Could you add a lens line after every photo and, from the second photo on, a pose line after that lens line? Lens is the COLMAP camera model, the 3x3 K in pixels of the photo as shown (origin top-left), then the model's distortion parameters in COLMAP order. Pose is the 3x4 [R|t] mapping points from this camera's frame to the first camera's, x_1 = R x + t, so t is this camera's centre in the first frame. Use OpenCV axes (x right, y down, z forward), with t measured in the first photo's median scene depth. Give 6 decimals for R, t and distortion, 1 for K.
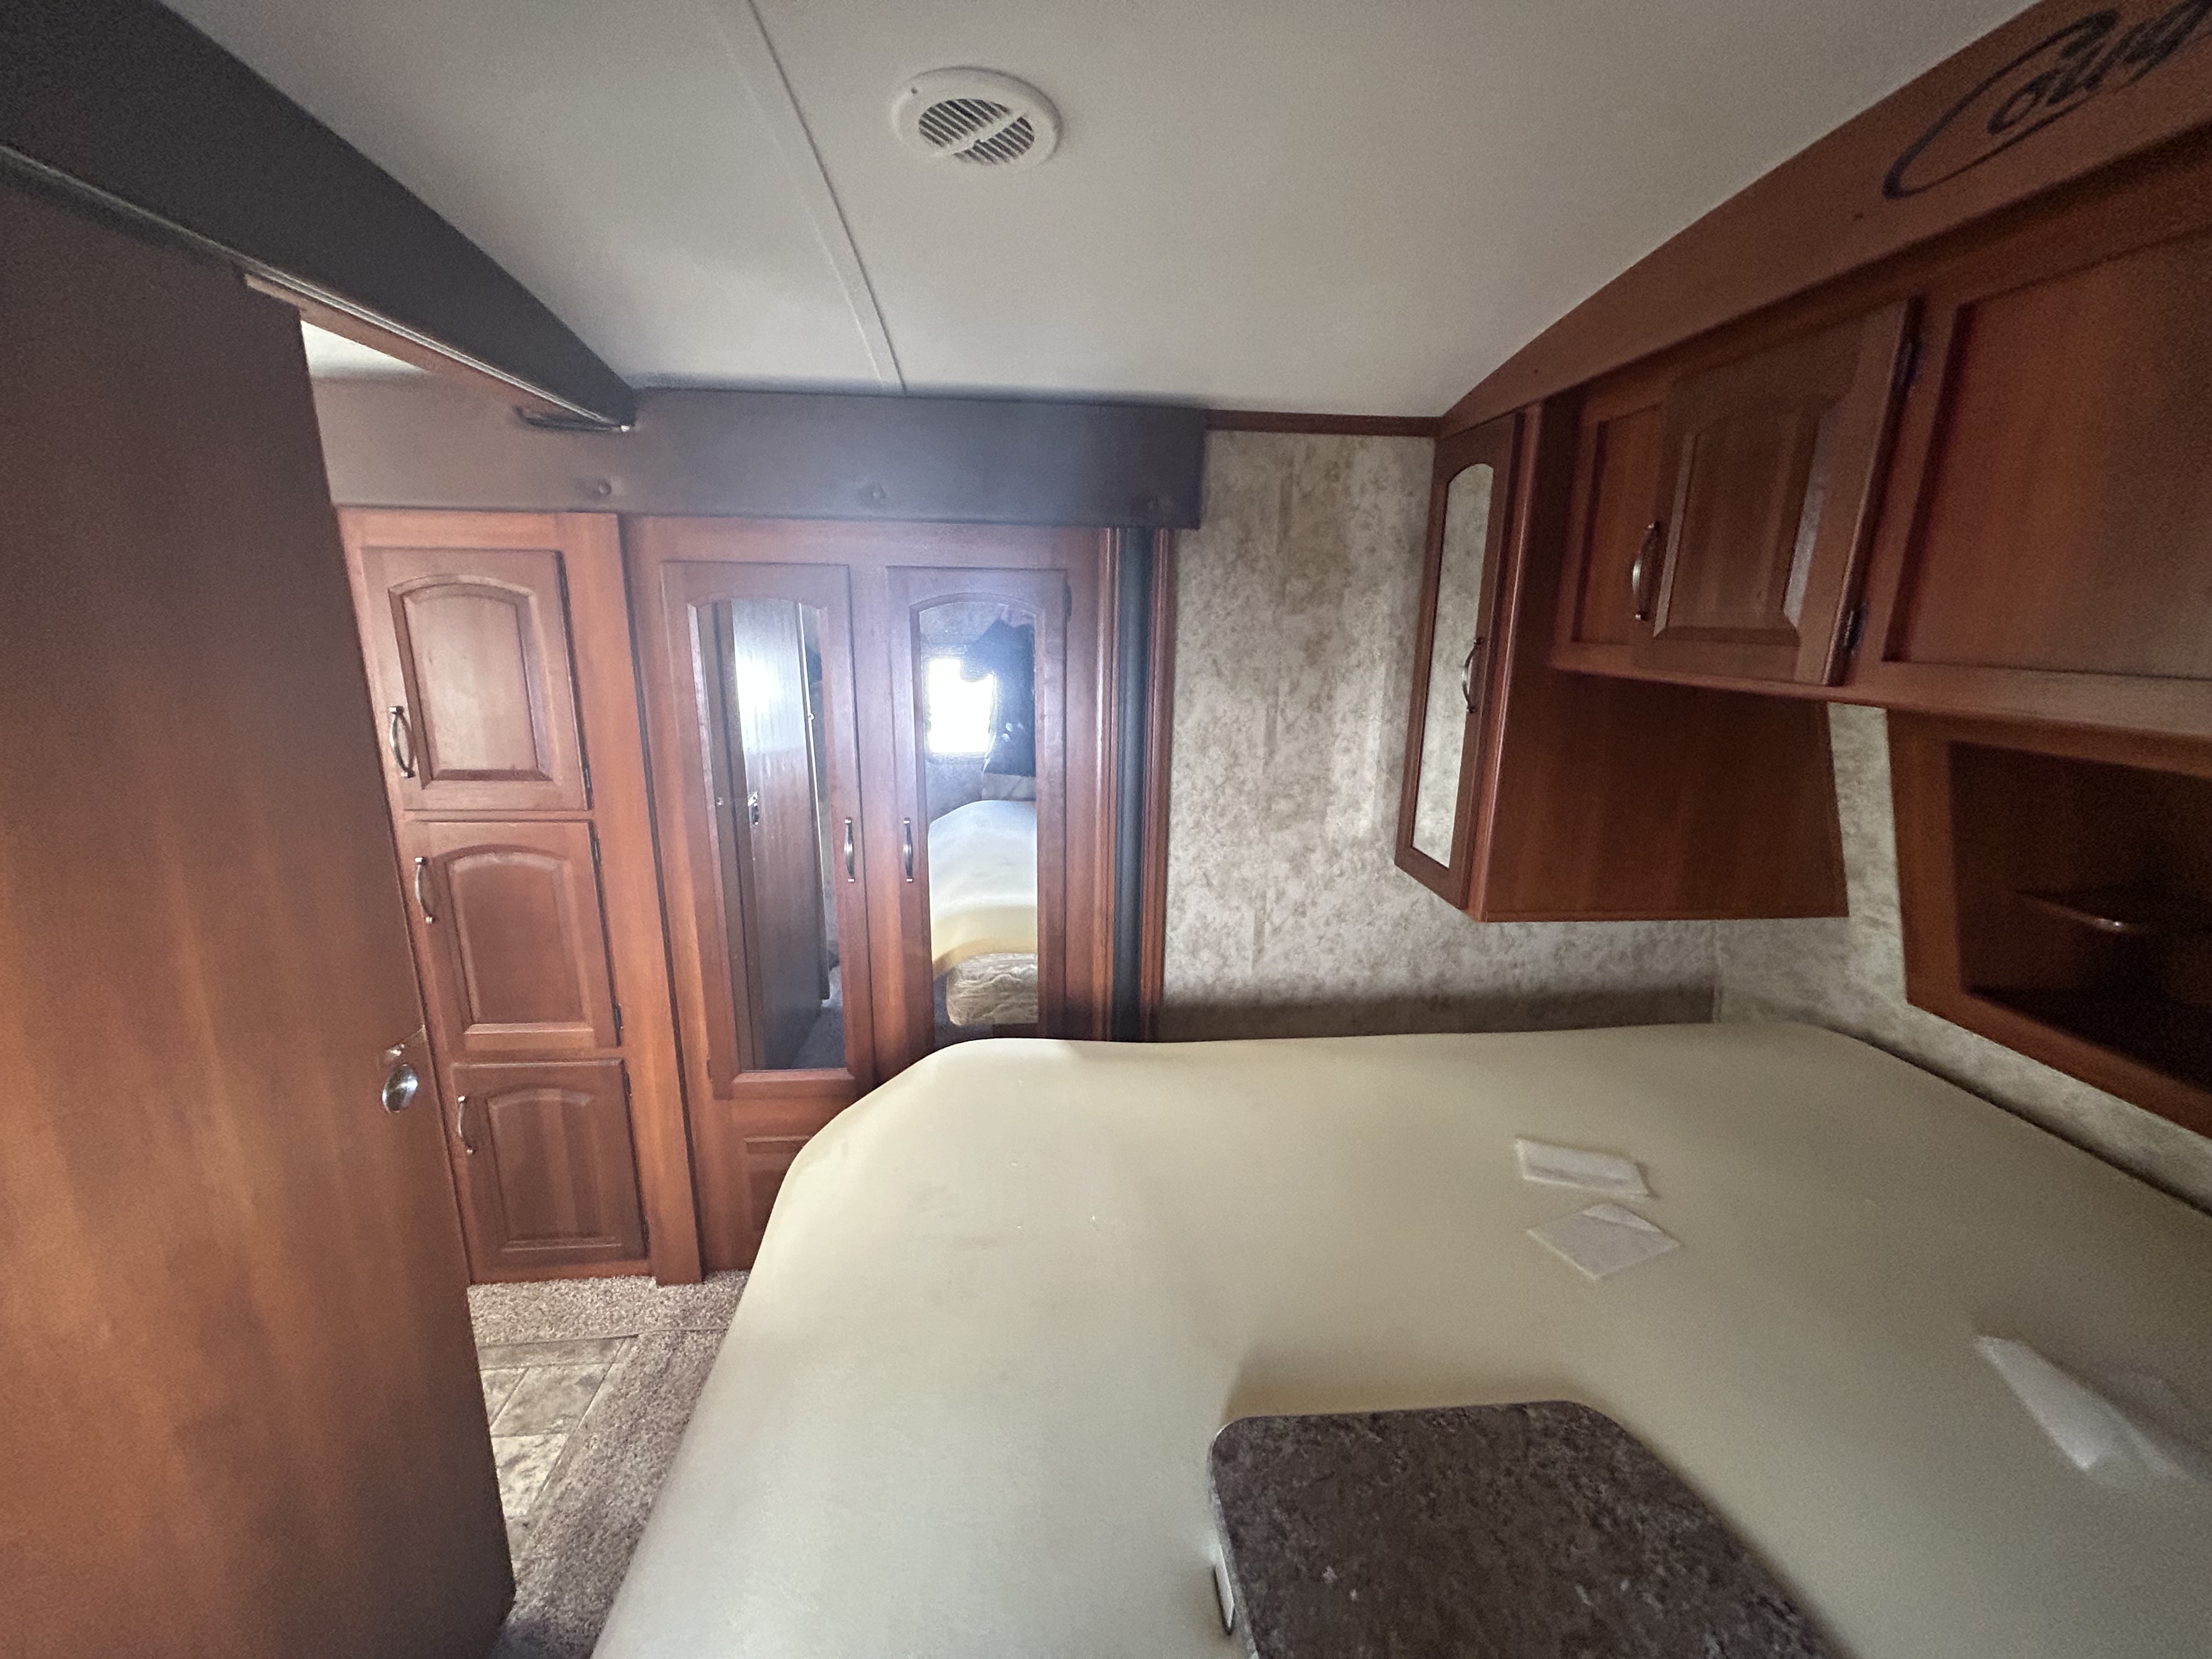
lens RADIAL K [[891.4, 0, 1109.9], [0, 891.4, 829.6], [0, 0, 1]] dist [0.003341, -0.000096]
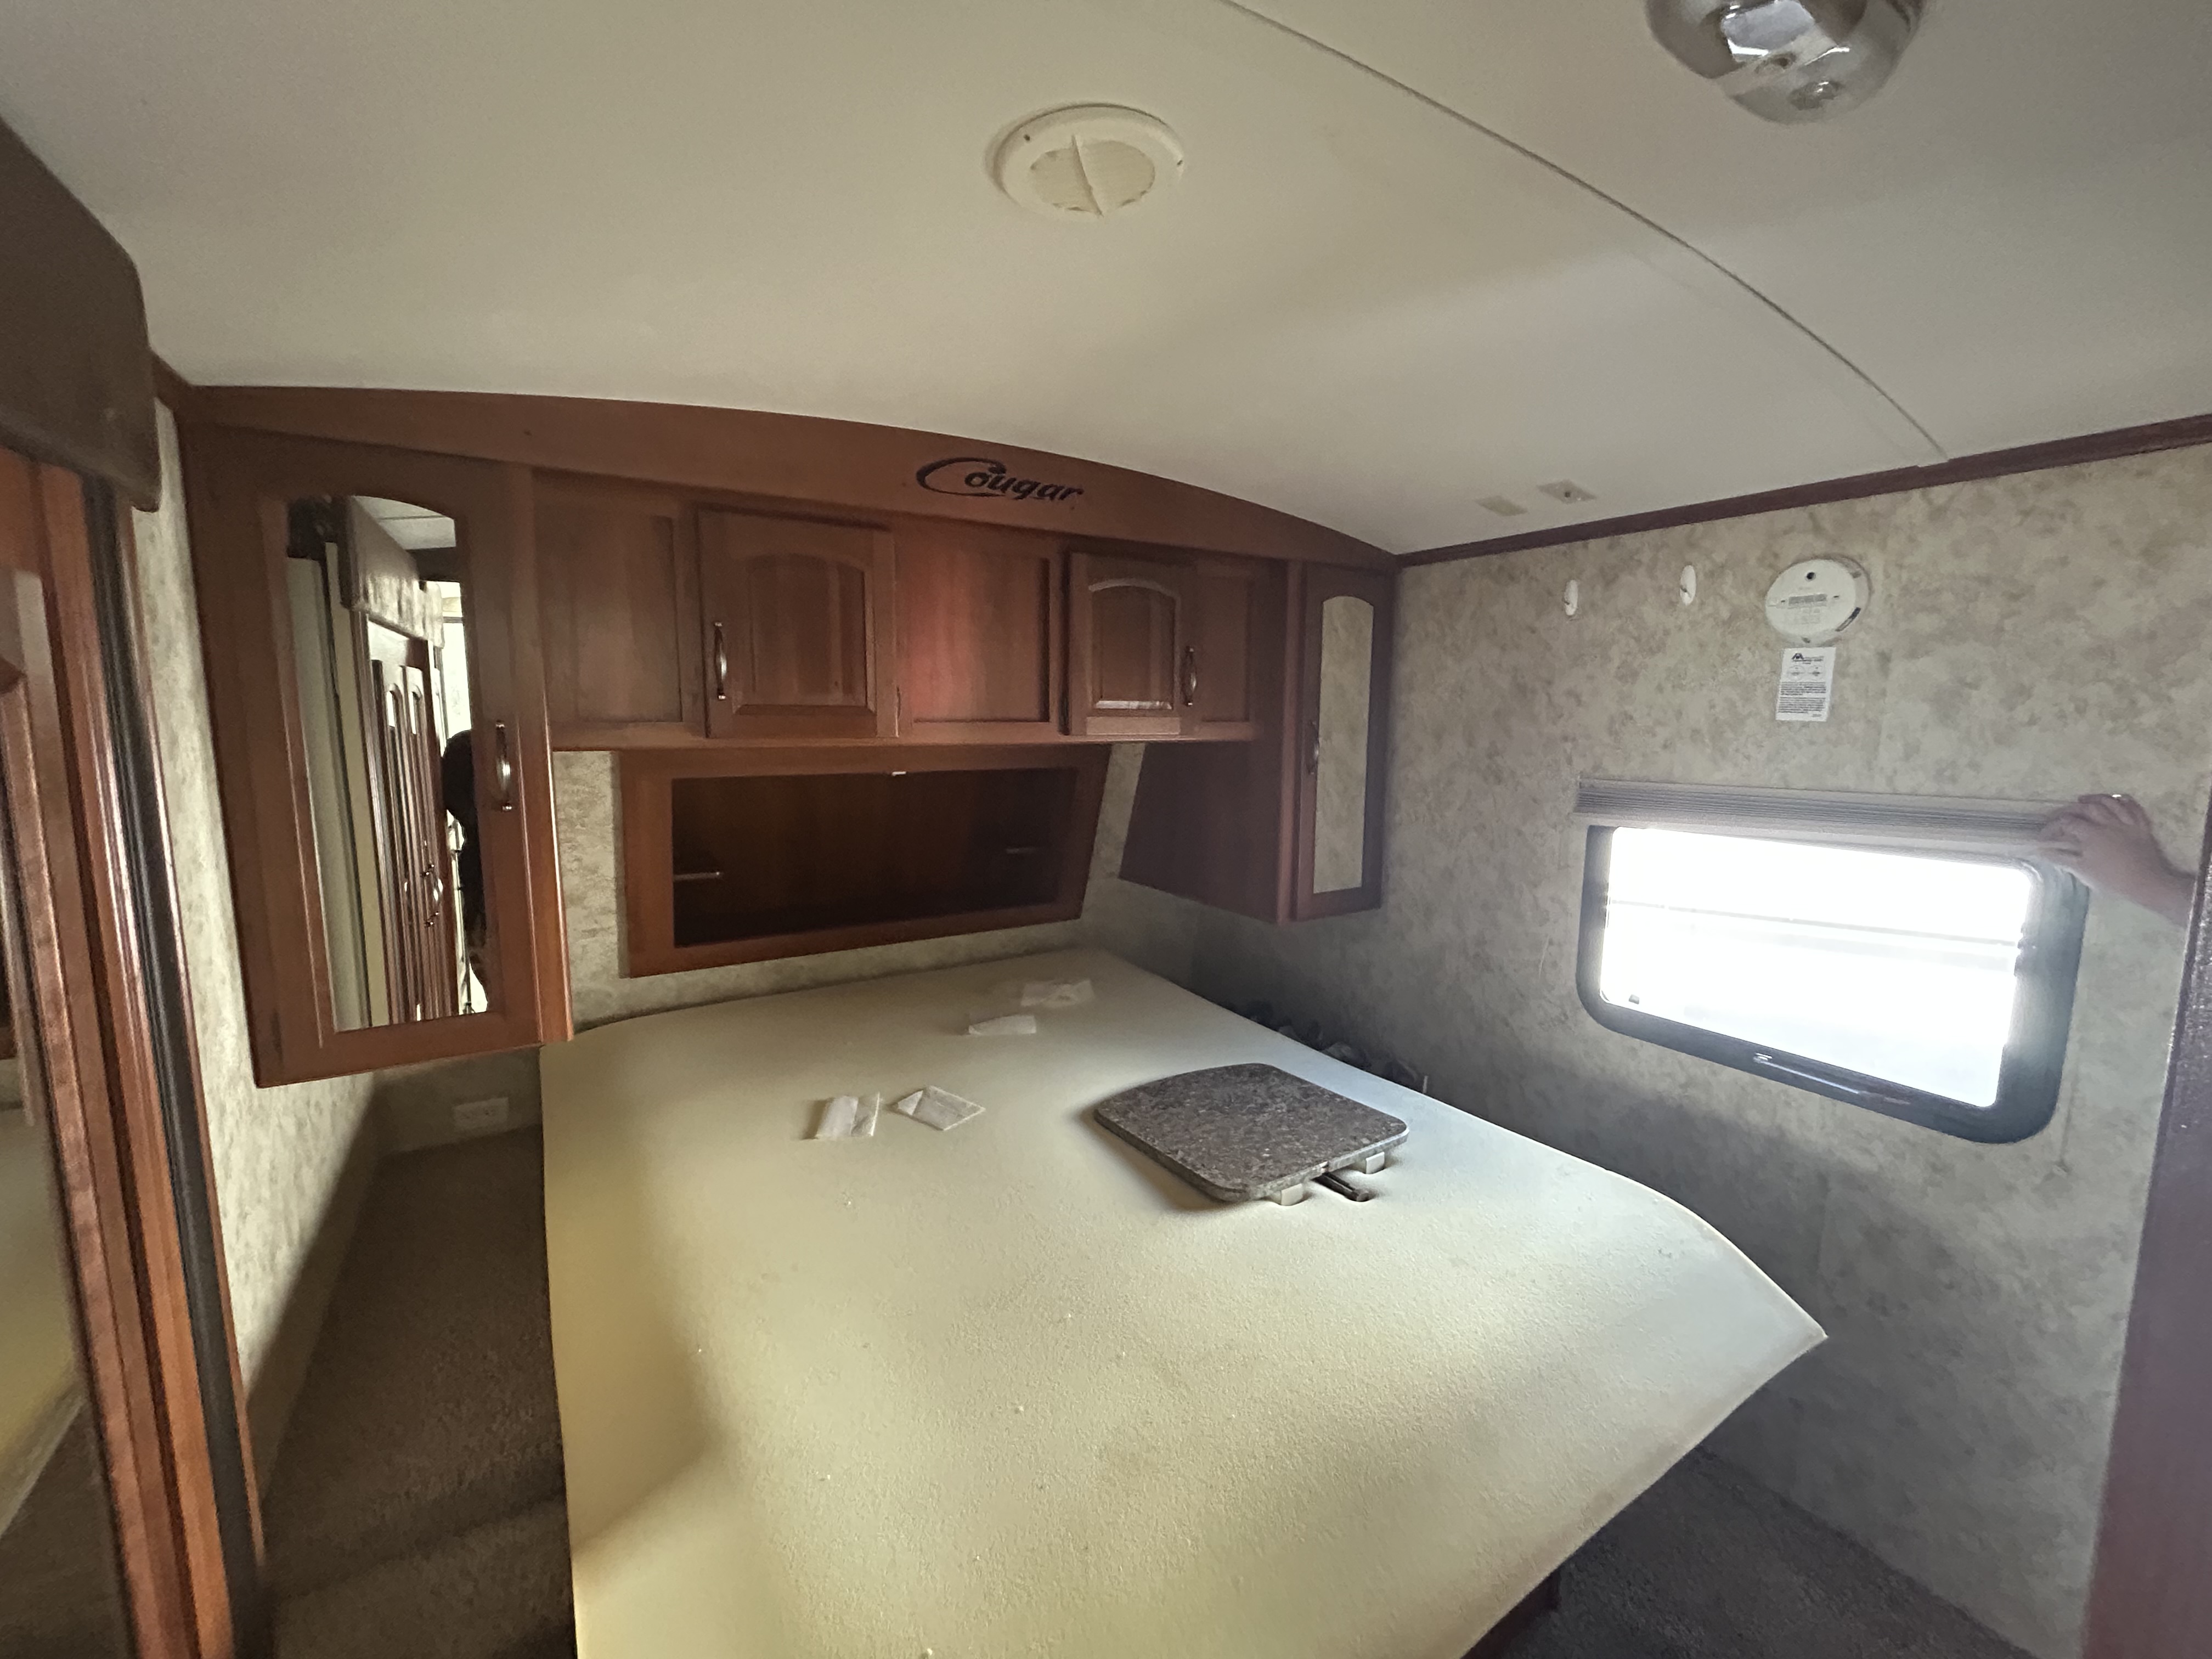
lens RADIAL K [[891.4, 0, 1109.9], [0, 891.4, 829.6], [0, 0, 1]] dist [0.003341, -0.000096]
pose [[-0.469445, -0.142272, 0.871424, -0.694693], [0.195803, 0.945586, 0.259861, -0.268643], [-0.860977, 0.292618, -0.416044, 1.056916]]
